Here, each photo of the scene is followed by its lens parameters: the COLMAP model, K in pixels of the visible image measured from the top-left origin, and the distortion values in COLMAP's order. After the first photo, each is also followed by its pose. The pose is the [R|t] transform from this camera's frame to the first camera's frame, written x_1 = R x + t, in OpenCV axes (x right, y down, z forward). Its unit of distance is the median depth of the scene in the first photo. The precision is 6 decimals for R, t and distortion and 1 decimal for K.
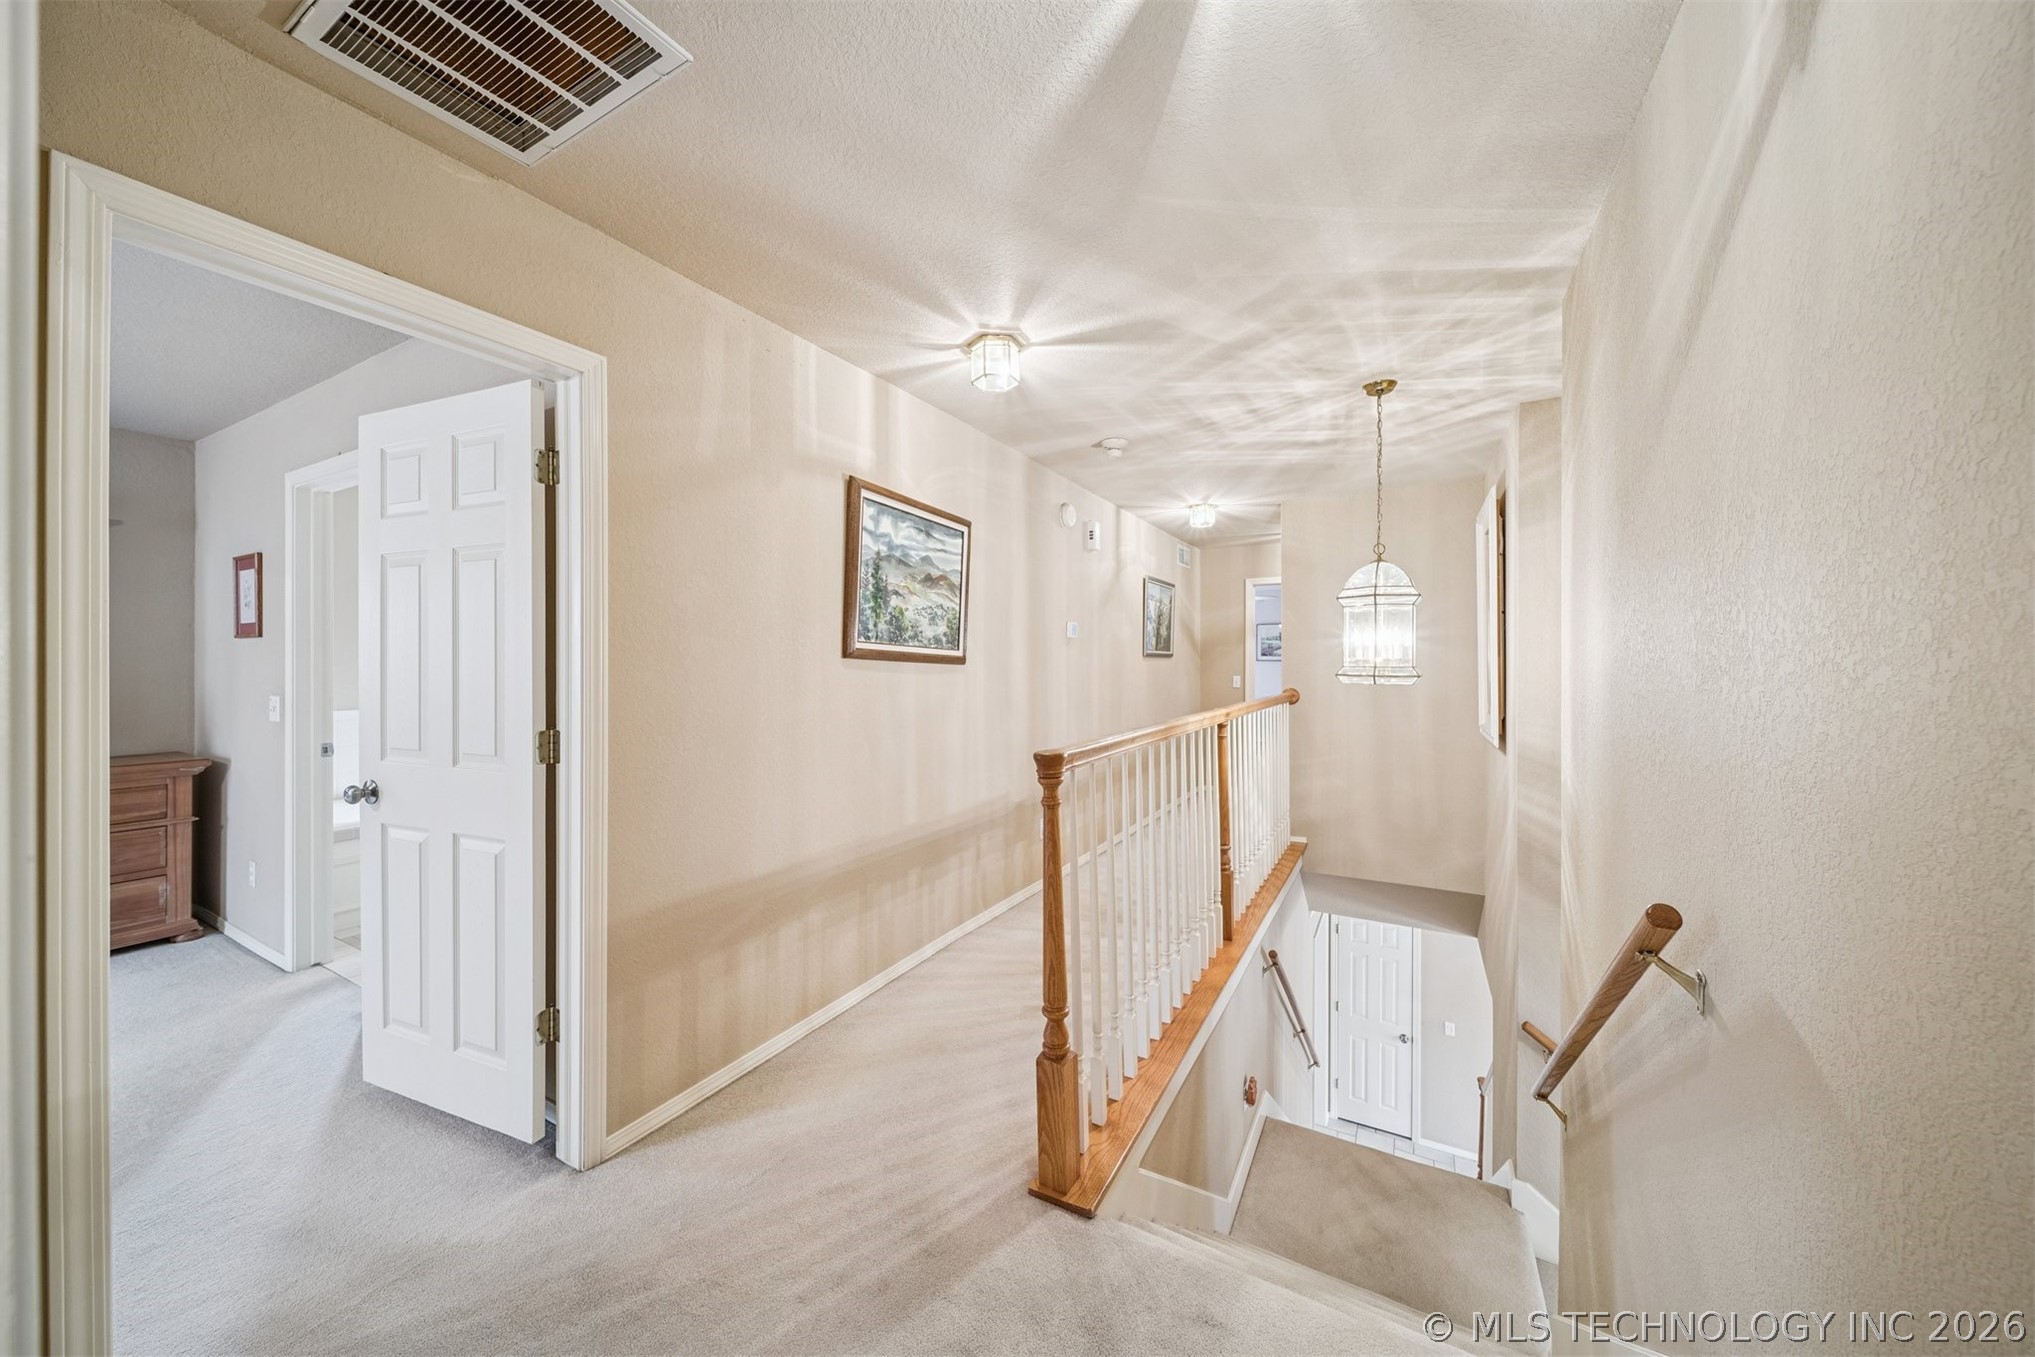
lens RADIAL K [[715.5, 0, 1006.5], [0, 715.5, 664.3], [0, 0, 1]] dist [-0.000900, -0.000641]
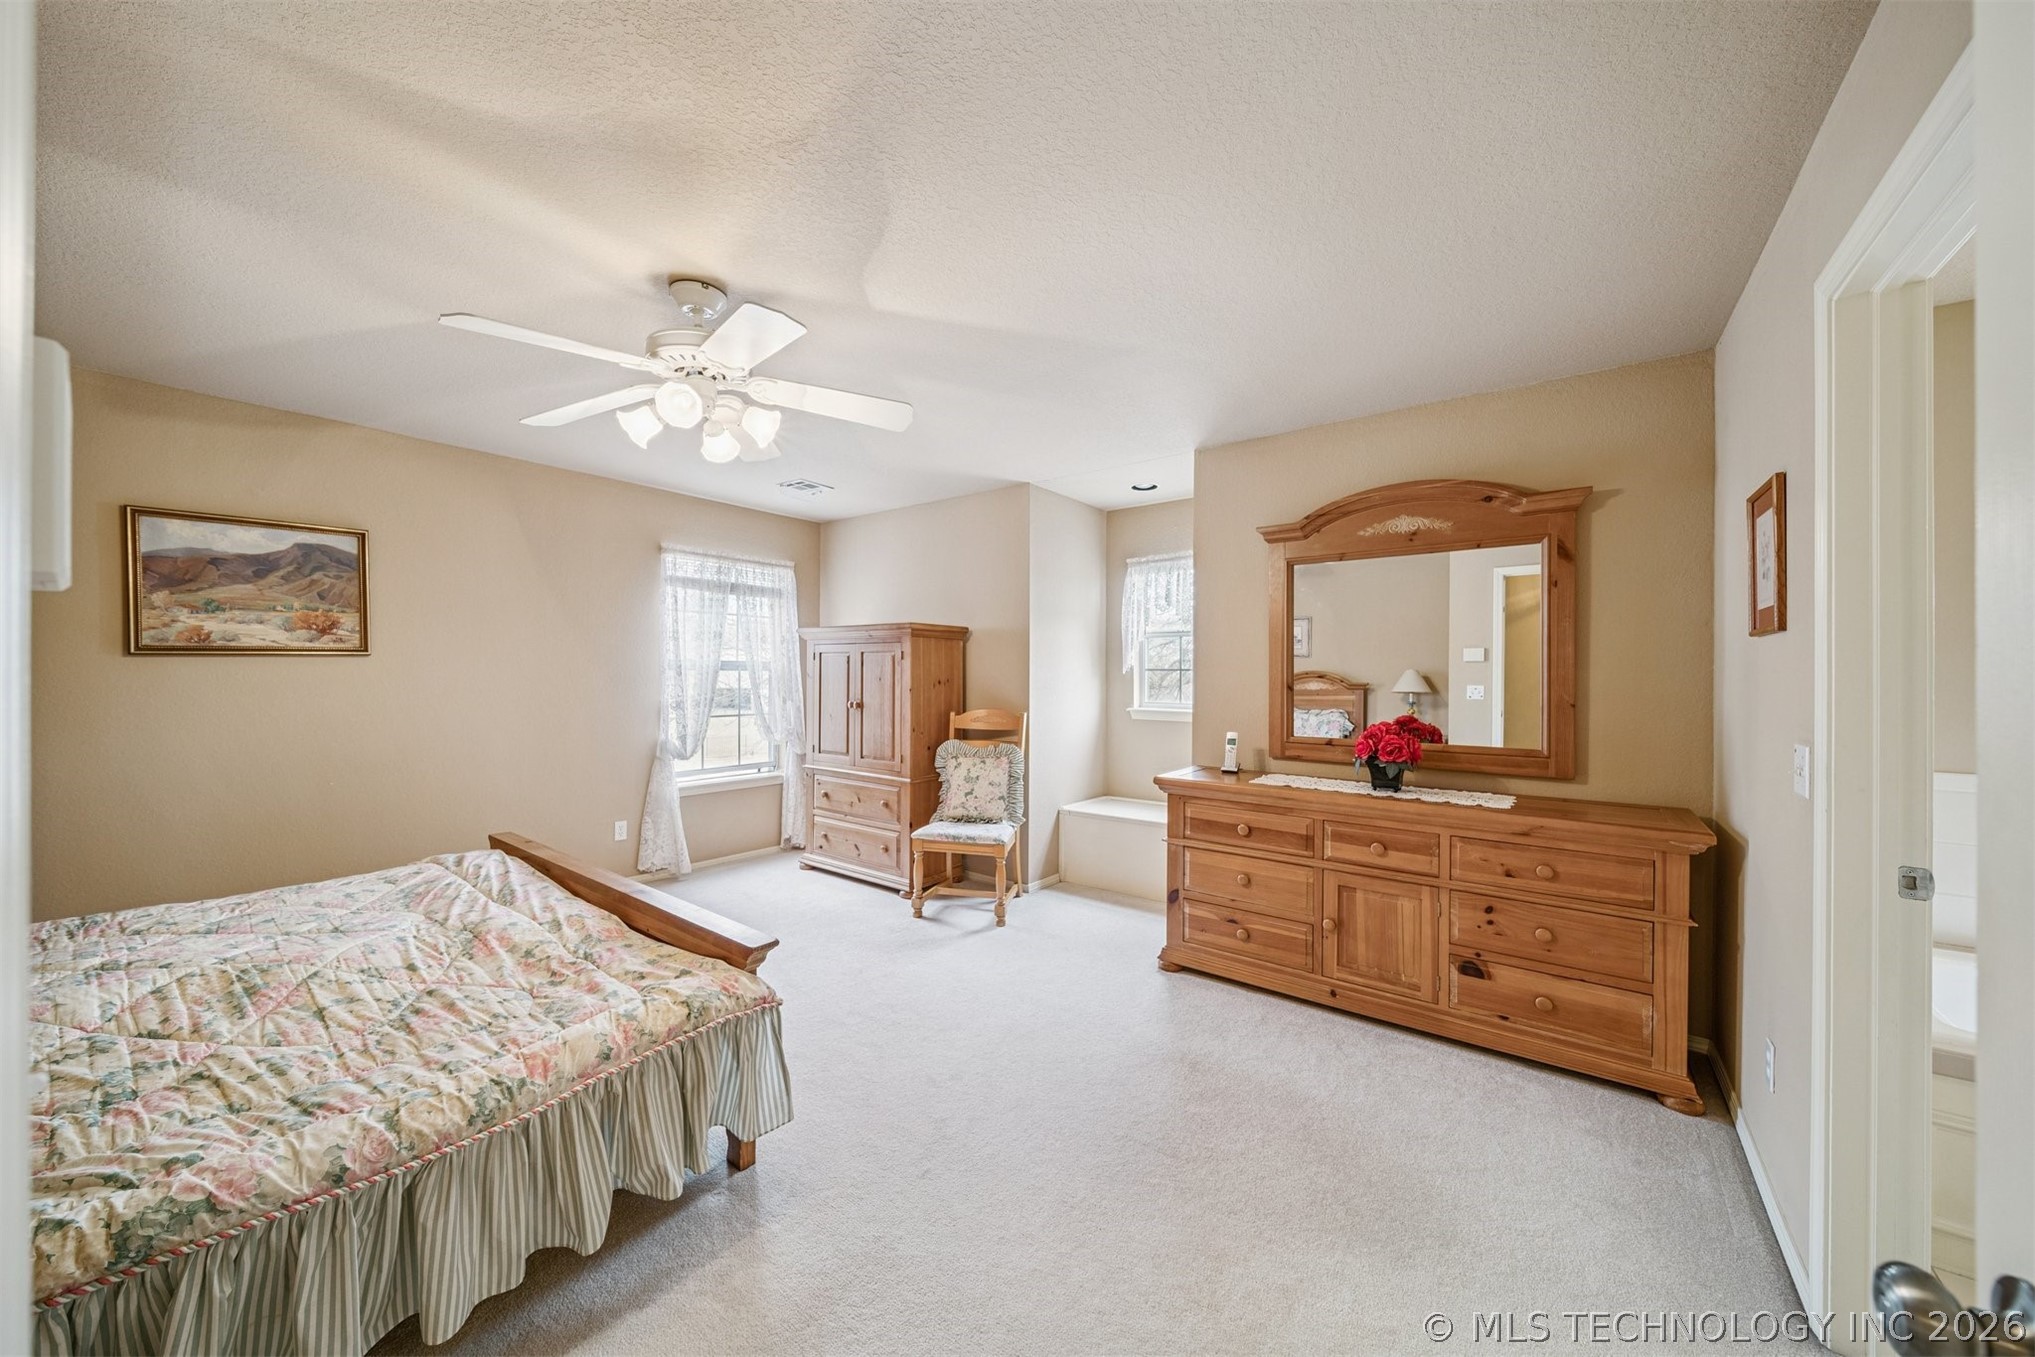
lens RADIAL K [[715.5, 0, 1006.3], [0, 715.5, 678.7], [0, 0, 1]] dist [-0.000900, -0.000641]
pose [[-0.143639, -0.000081, -0.989630, -0.422433], [-0.000771, 1.000000, 0.000030, -0.001884], [0.989630, 0.000767, -0.143639, 0.490172]]
